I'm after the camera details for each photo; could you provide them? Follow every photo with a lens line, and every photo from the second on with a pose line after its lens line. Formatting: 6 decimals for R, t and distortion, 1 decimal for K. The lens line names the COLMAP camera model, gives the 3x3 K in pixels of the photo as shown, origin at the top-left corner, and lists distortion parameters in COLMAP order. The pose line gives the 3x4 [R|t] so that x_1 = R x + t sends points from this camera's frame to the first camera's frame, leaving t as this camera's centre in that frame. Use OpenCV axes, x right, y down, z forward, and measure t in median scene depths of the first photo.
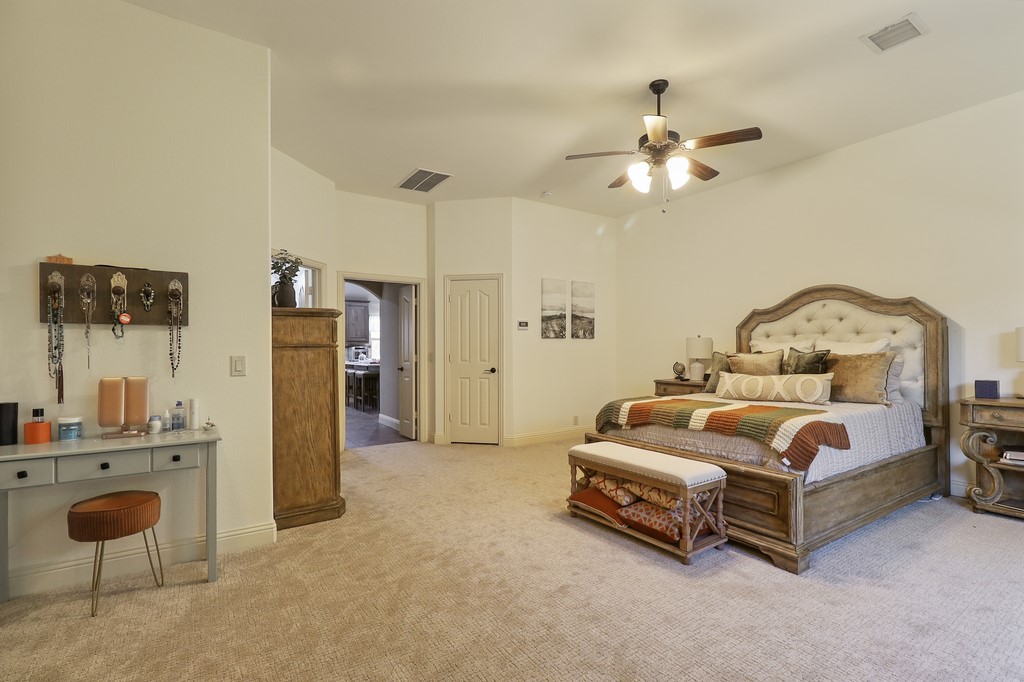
lens RADIAL K [[508.8, 0, 512.0], [0, 508.8, 341.0], [0, 0, 1]] dist [0.002684, 0.000418]
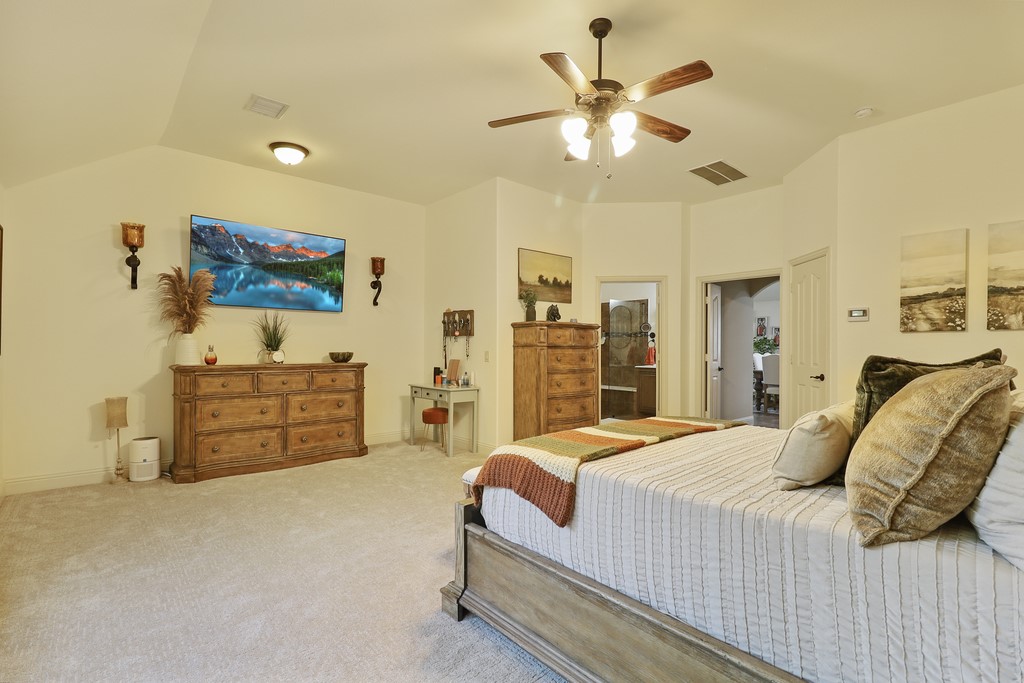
lens RADIAL K [[468.2, 0, 512.0], [0, 468.2, 341.5], [0, 0, 1]] dist [0.000935, 0.000252]
pose [[0.086478, -0.004858, -0.996242, 1.028828], [0.013810, 0.999898, -0.003677, 0.001663], [0.996158, -0.013440, 0.086536, 0.816012]]
